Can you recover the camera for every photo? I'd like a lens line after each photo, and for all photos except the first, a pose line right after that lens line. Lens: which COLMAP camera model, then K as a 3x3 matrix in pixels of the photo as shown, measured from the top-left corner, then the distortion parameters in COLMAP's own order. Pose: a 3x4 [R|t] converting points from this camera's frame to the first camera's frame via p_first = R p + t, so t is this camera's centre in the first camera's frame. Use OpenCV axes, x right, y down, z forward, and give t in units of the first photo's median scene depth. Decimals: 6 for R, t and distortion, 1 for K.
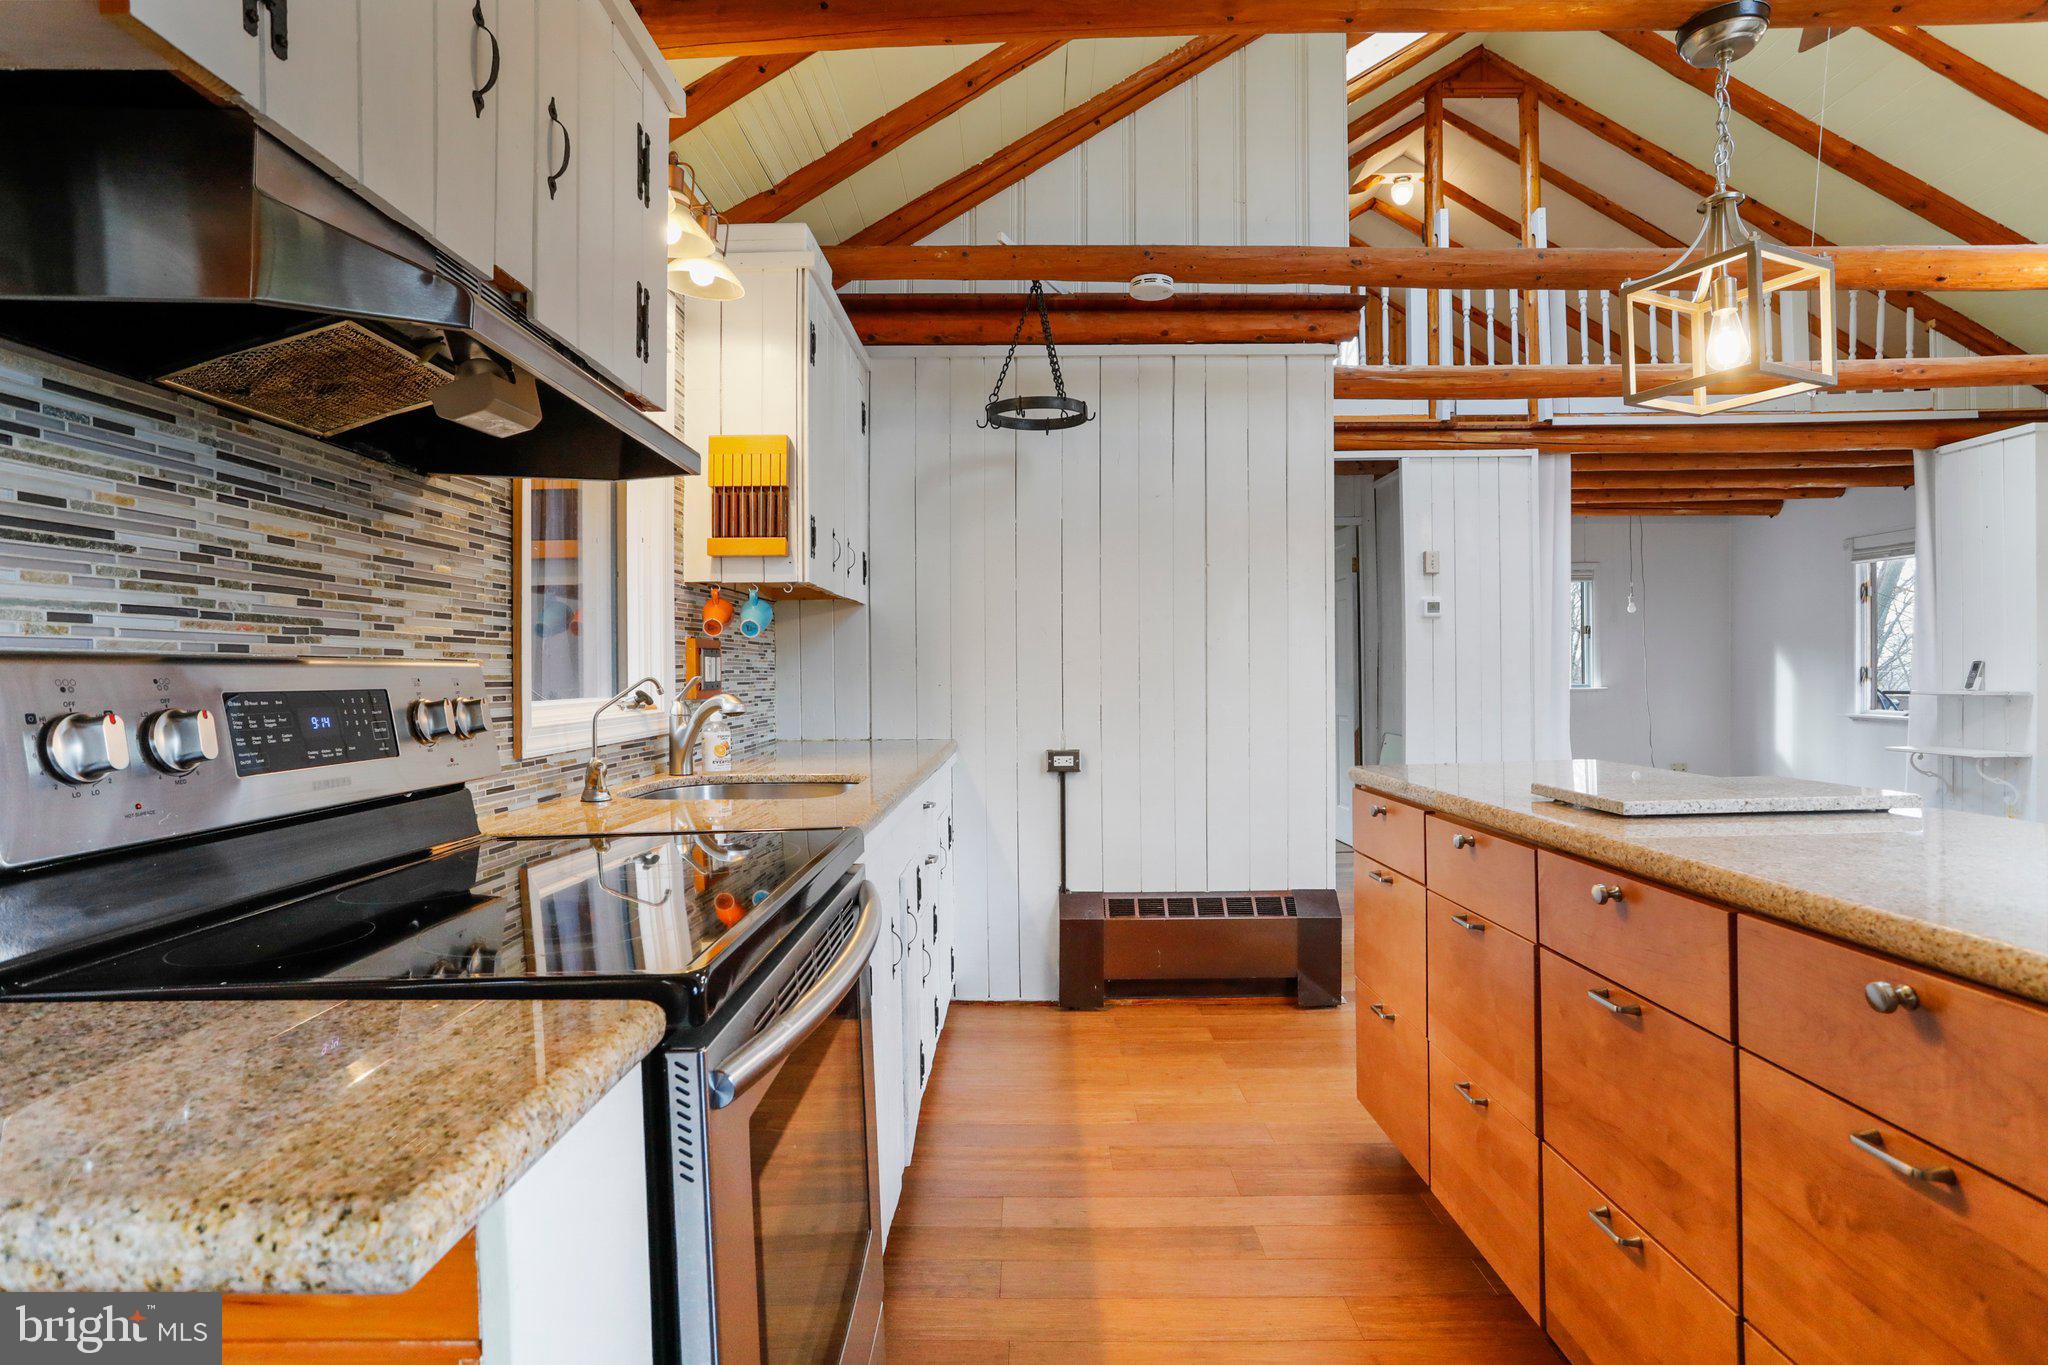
lens RADIAL K [[1030.9, 0, 1008.4], [0, 1030.9, 680.5], [0, 0, 1]] dist [-0.039033, 0.010846]
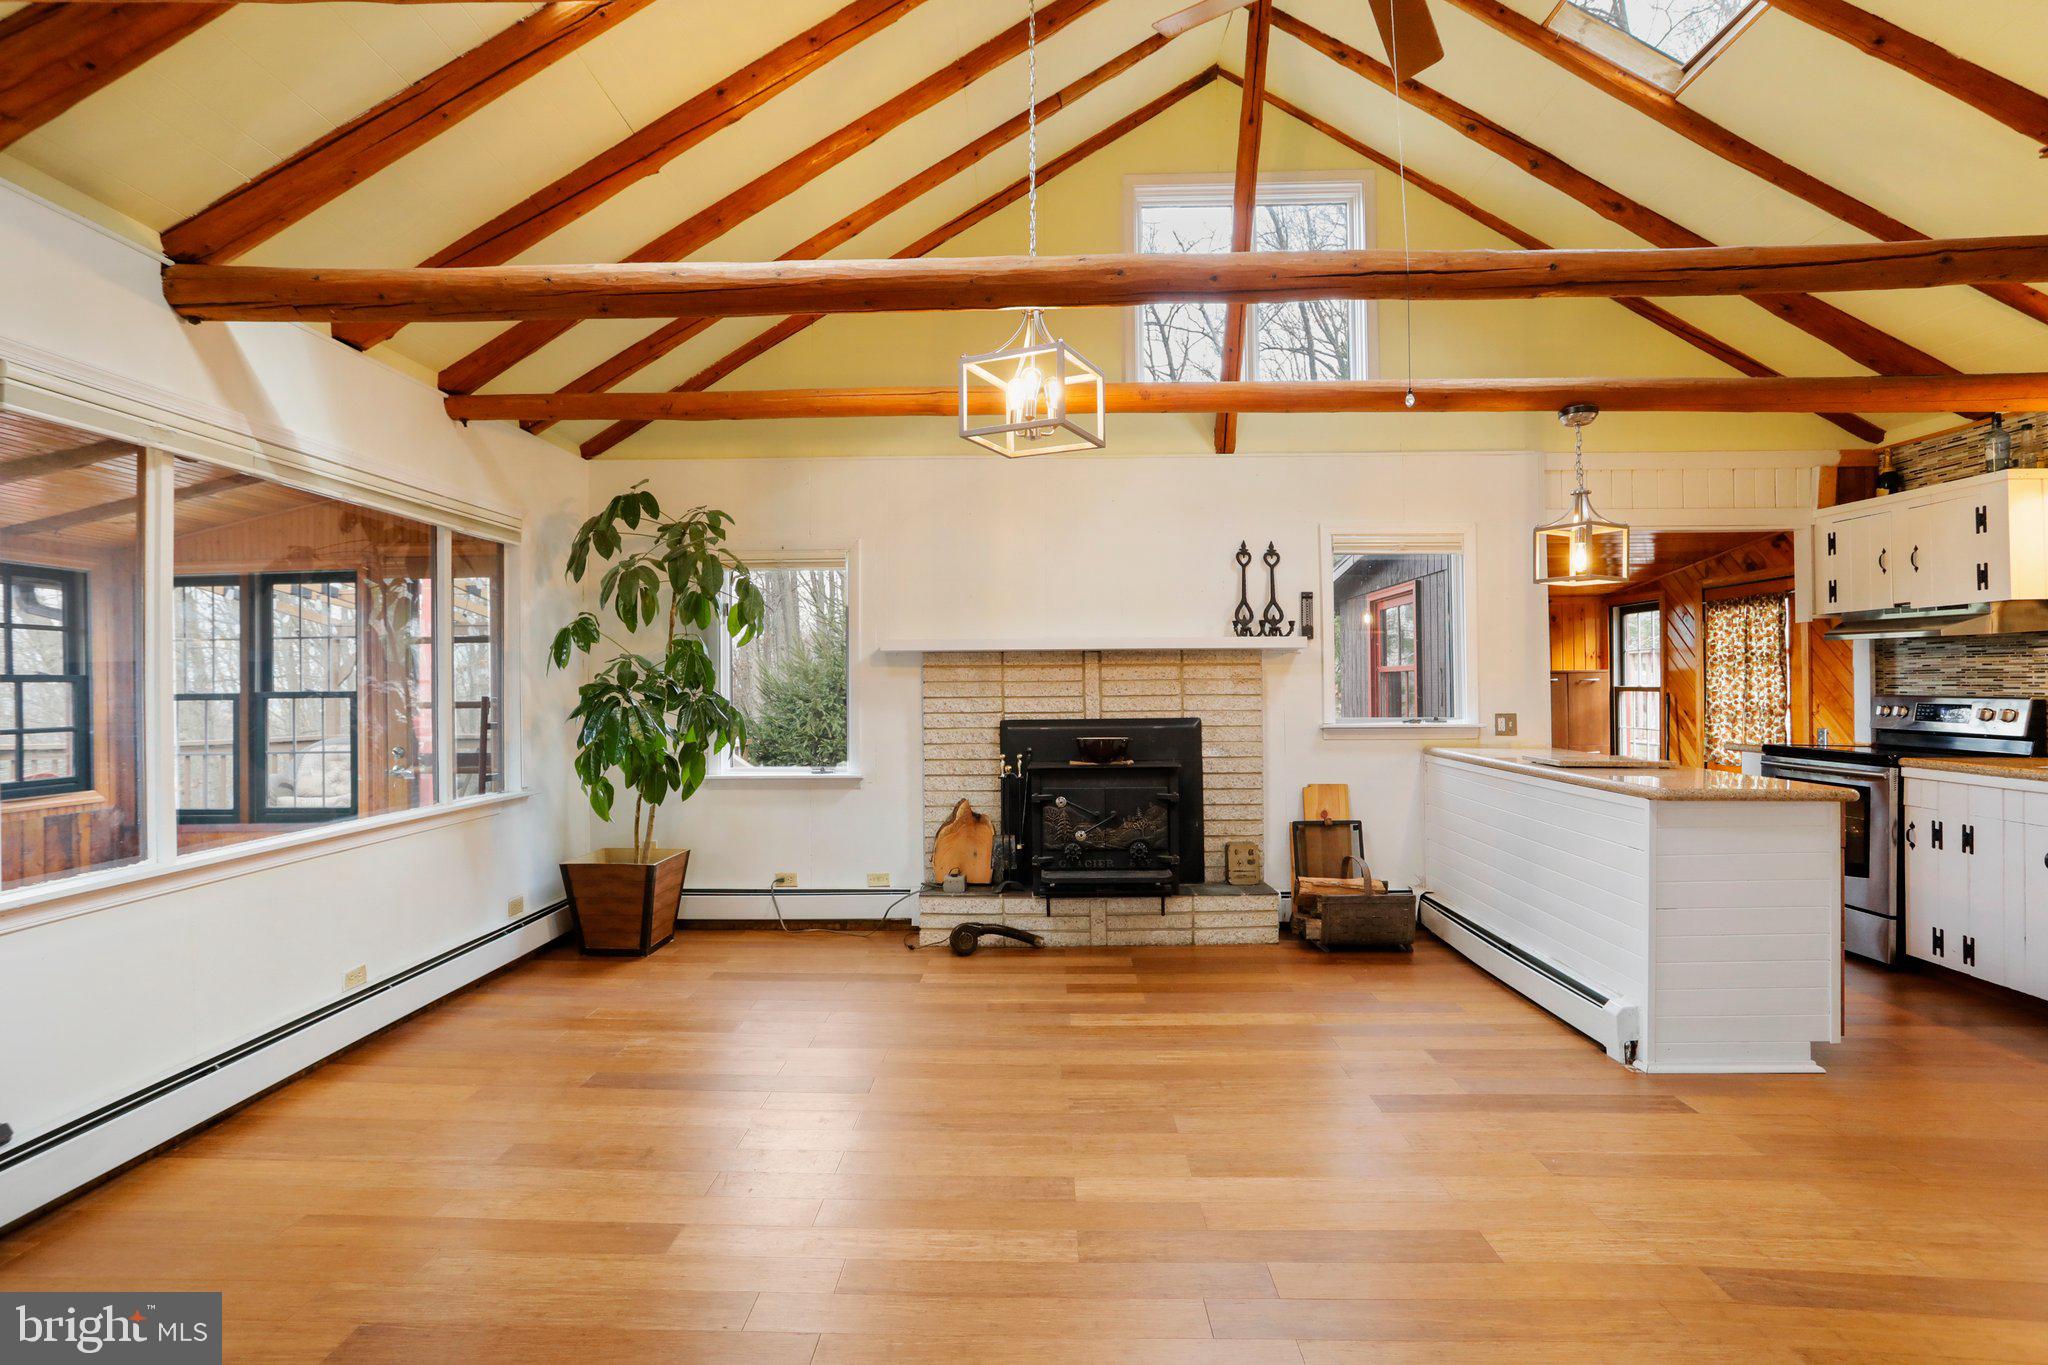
lens RADIAL K [[998.2, 0, 1011.6], [0, 998.2, 677.2], [0, 0, 1]] dist [-0.050573, 0.031487]
pose [[-0.999864, 0.016386, 0.002112, 2.193137], [0.016393, 0.999861, 0.003107, -0.122810], [-0.002060, 0.003142, -0.999993, 3.522361]]
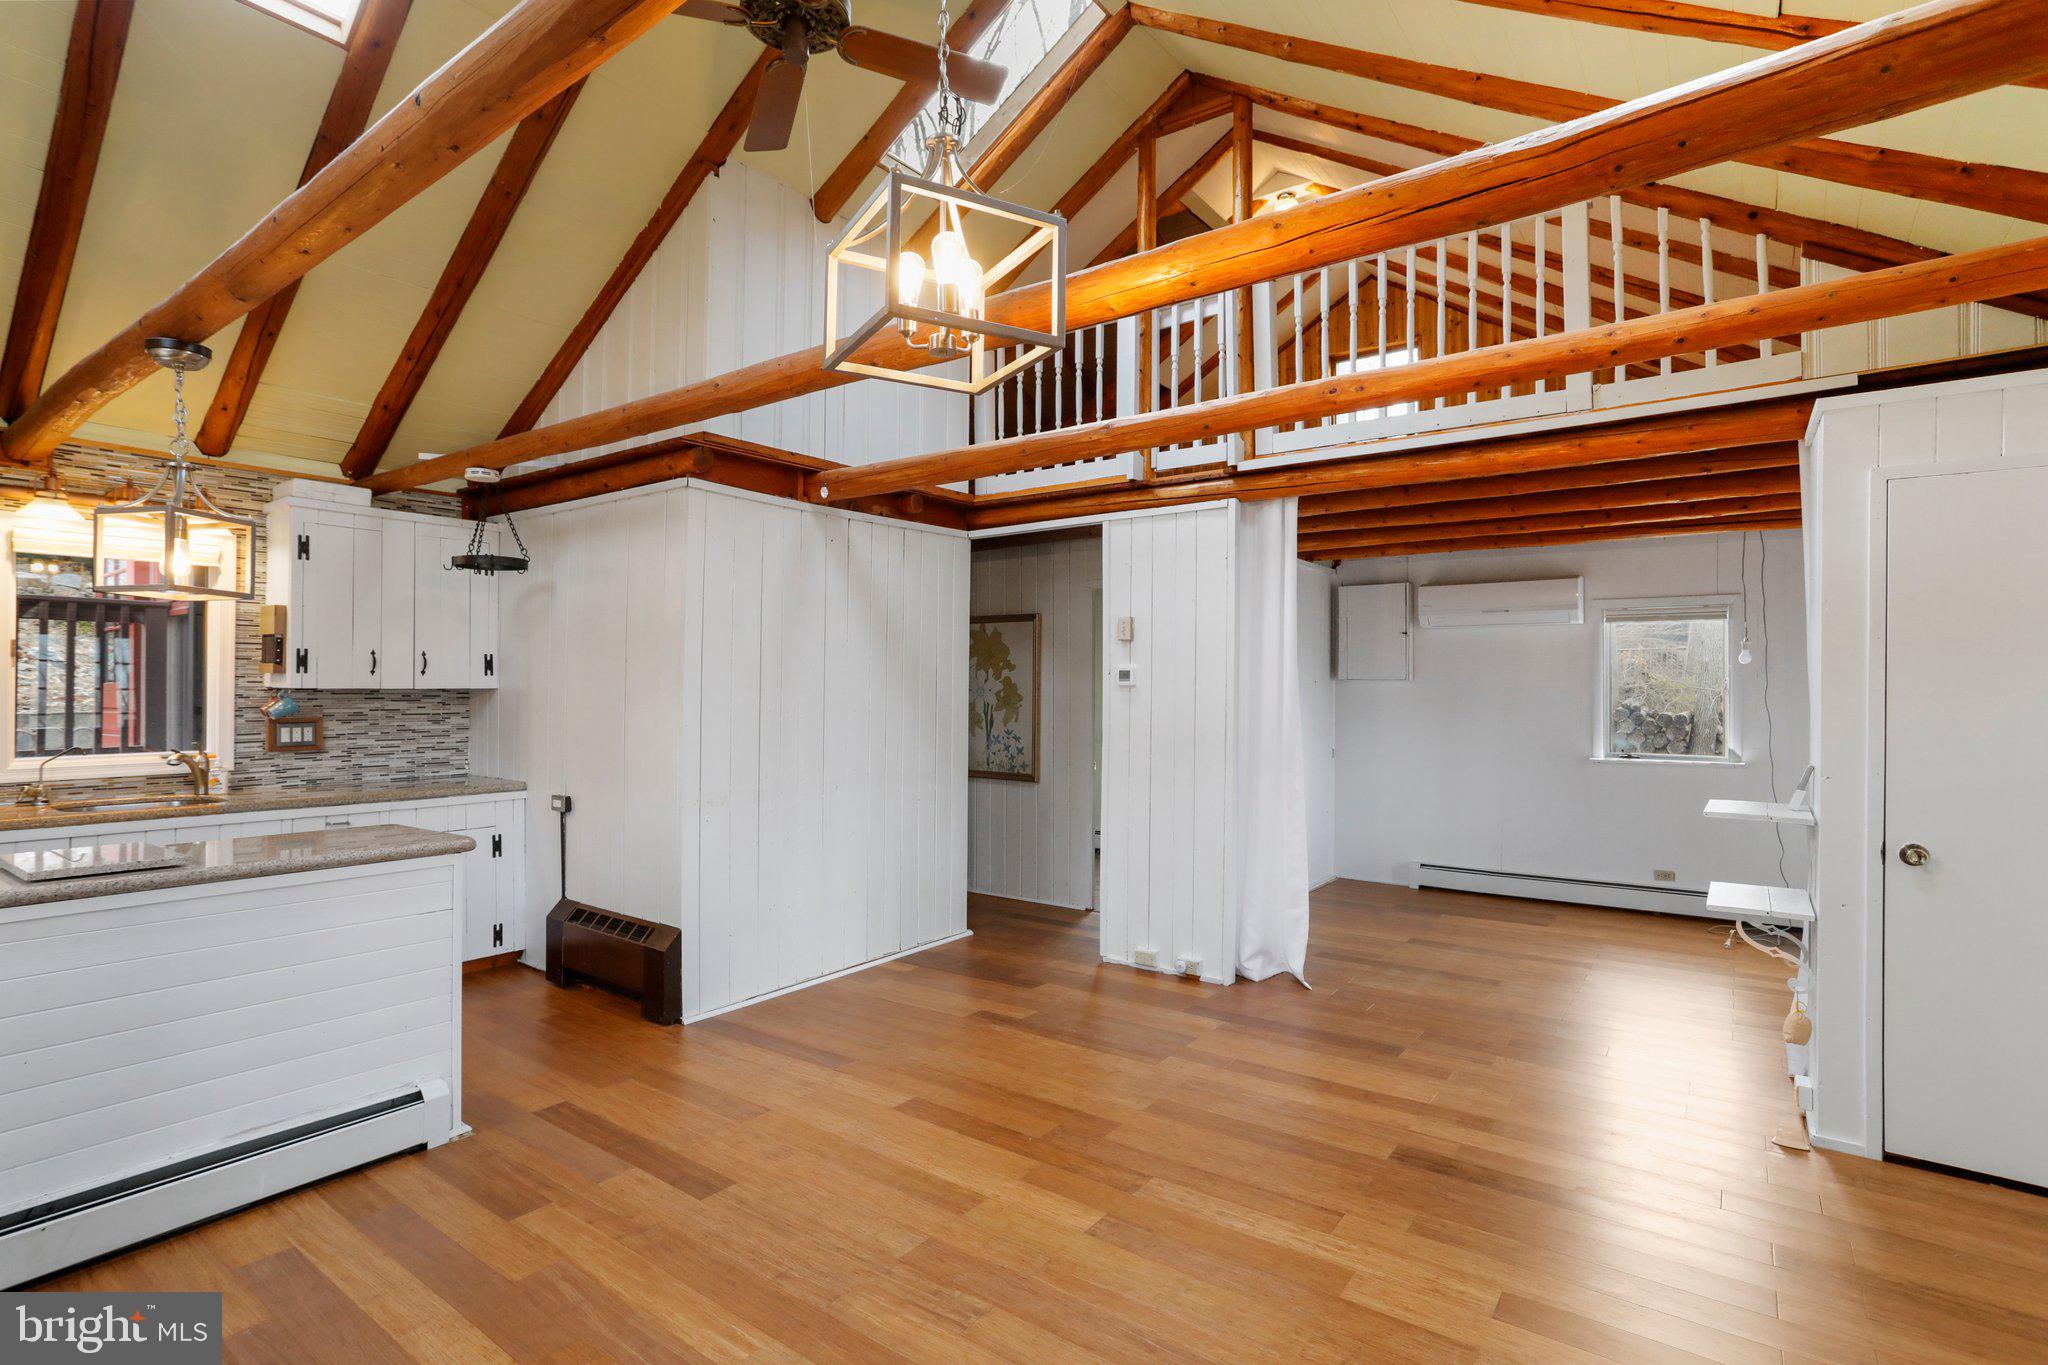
lens RADIAL K [[998.2, 0, 1015.6], [0, 998.2, 682.2], [0, 0, 1]] dist [-0.050573, 0.031487]
pose [[0.815648, 0.010133, -0.578460, 2.920609], [-0.017064, 0.999833, -0.006547, -0.191645], [0.578297, 0.015211, 0.815684, 0.608722]]
